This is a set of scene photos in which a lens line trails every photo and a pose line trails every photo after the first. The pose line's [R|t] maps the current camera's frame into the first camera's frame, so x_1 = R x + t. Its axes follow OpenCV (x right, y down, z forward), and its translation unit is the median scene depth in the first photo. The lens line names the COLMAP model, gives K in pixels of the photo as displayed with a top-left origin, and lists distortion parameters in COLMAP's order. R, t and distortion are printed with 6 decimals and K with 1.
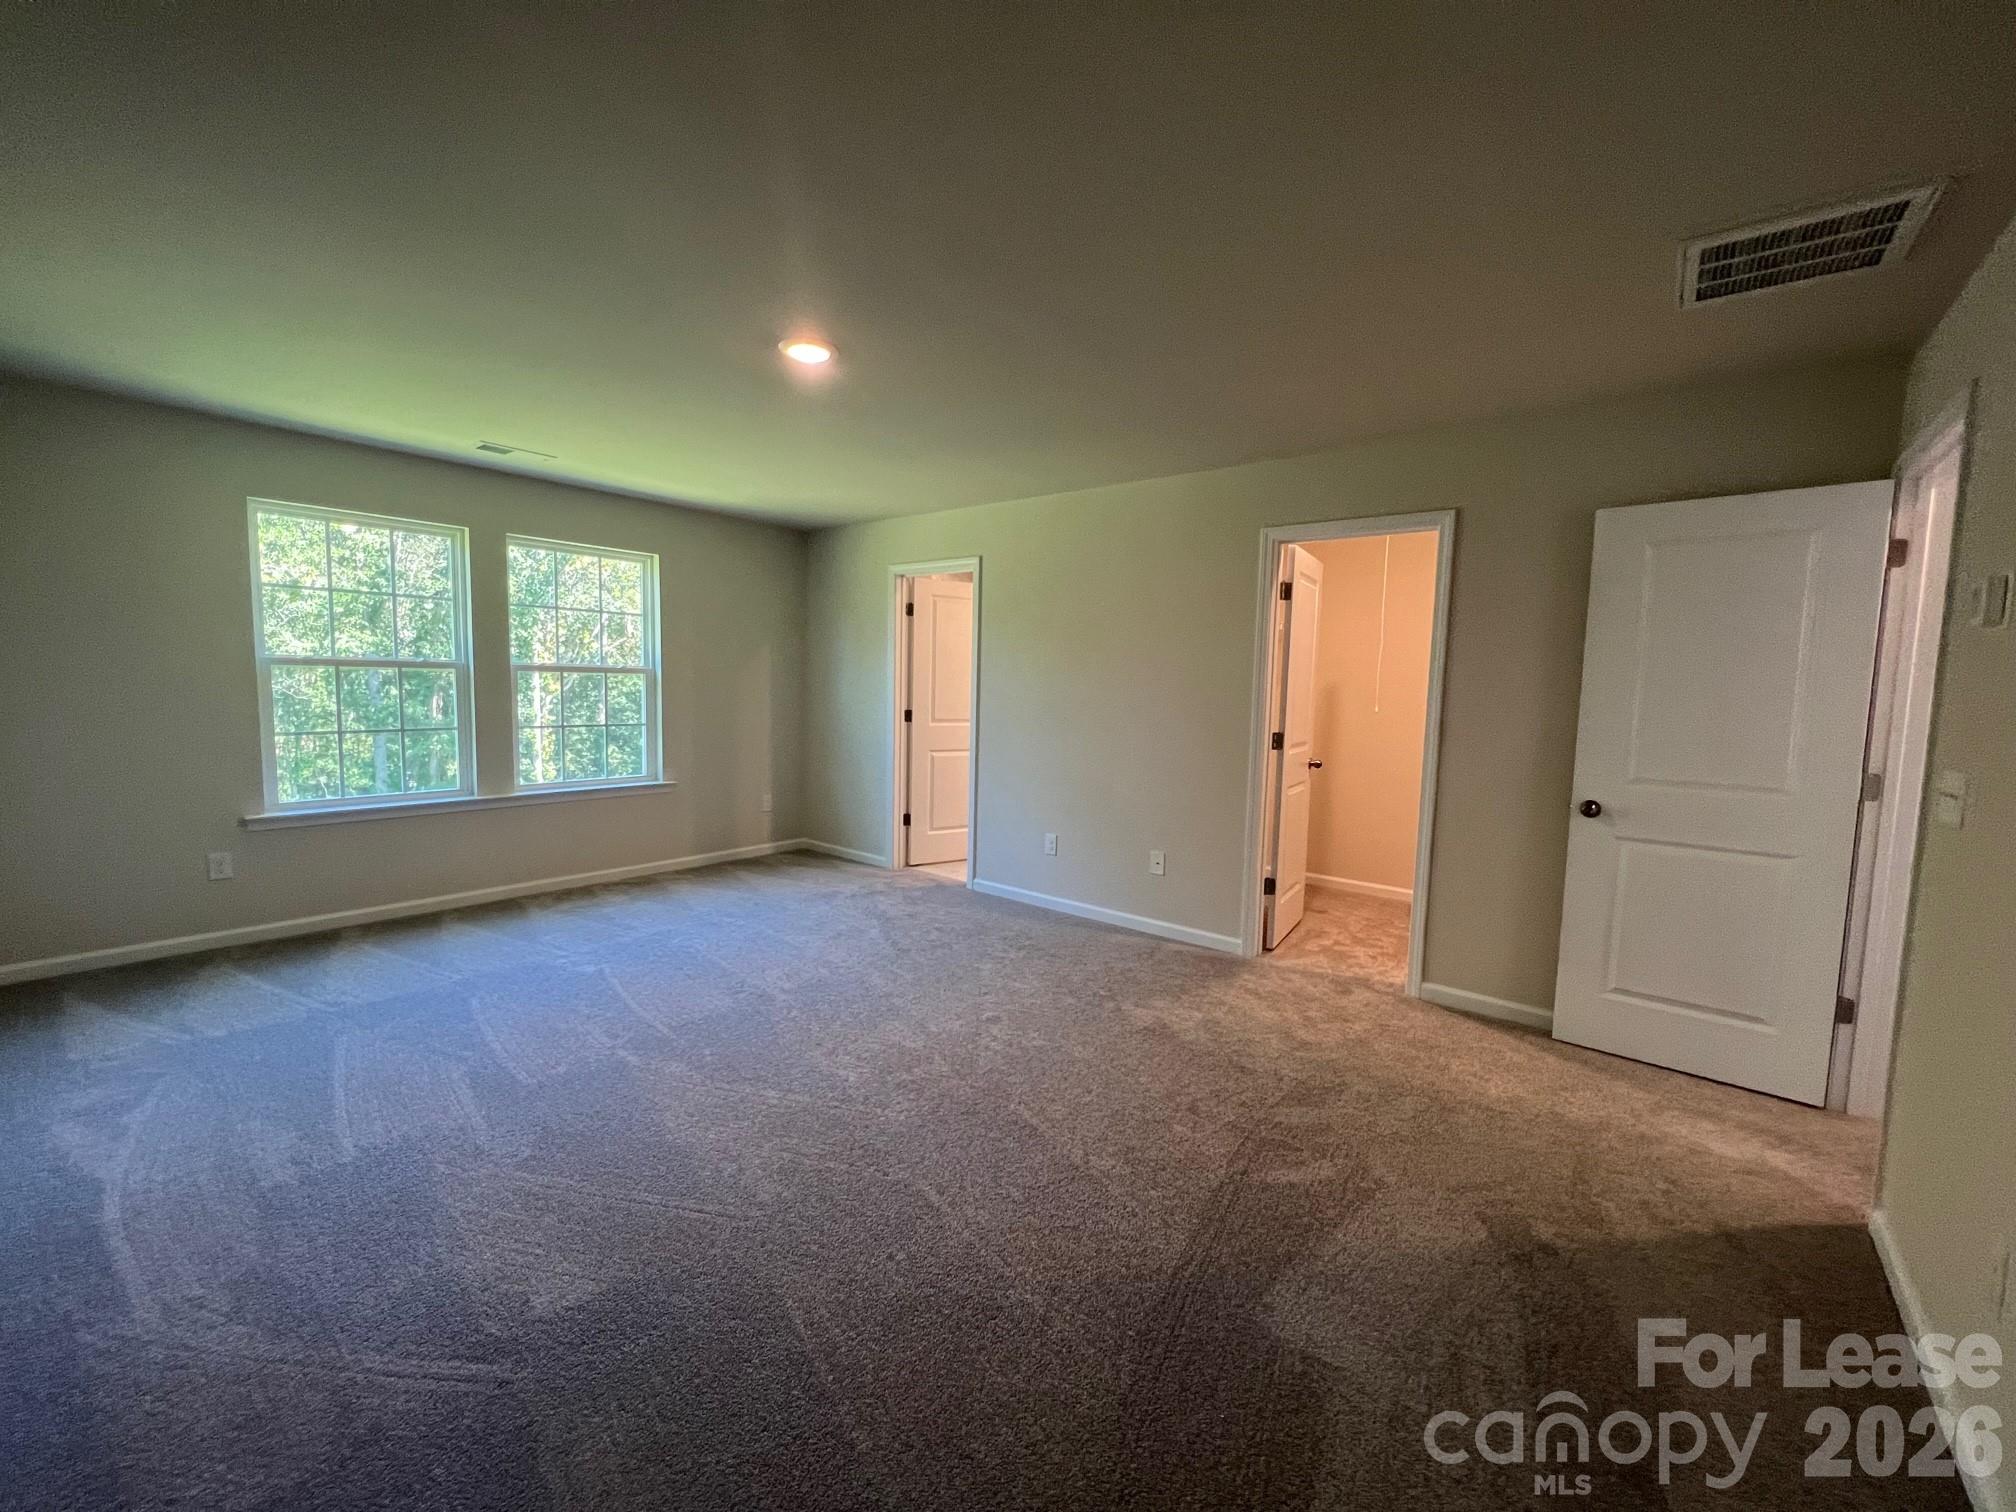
lens RADIAL K [[809.8, 0, 1010.8], [0, 809.8, 751.6], [0, 0, 1]] dist [0.000826, 0.000091]
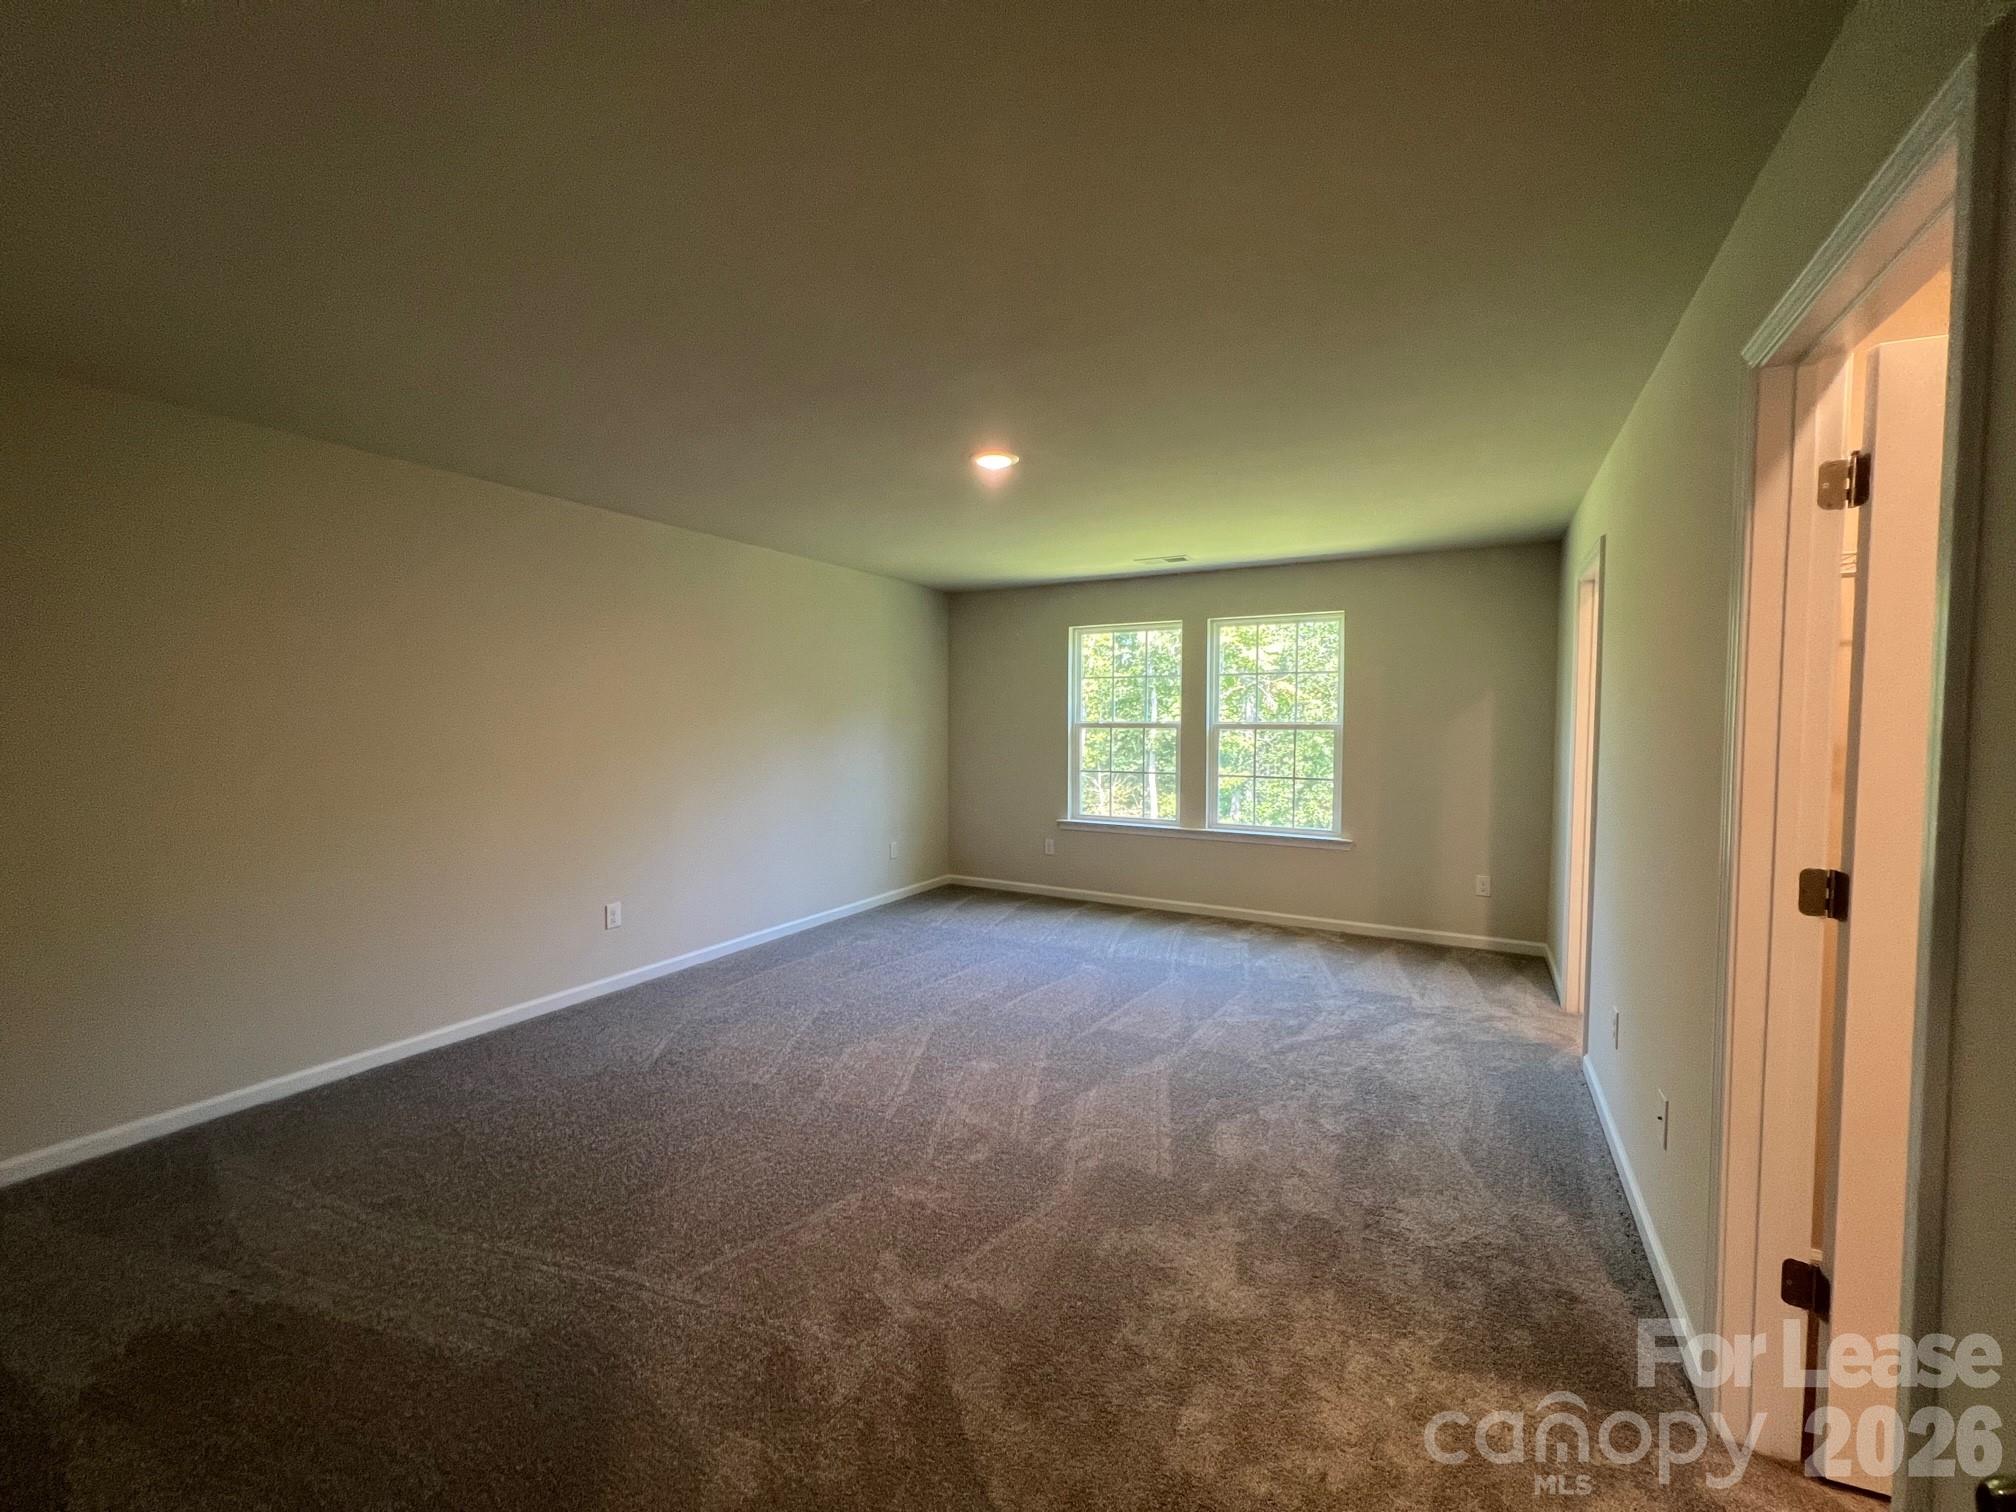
lens RADIAL K [[809.8, 0, 1010.8], [0, 809.8, 751.6], [0, 0, 1]] dist [0.000826, 0.000091]
pose [[0.180047, 0.016612, -0.983518, 0.542461], [-0.082725, 0.996571, 0.001688, -0.042977], [0.980173, 0.081058, 0.180804, 0.493300]]
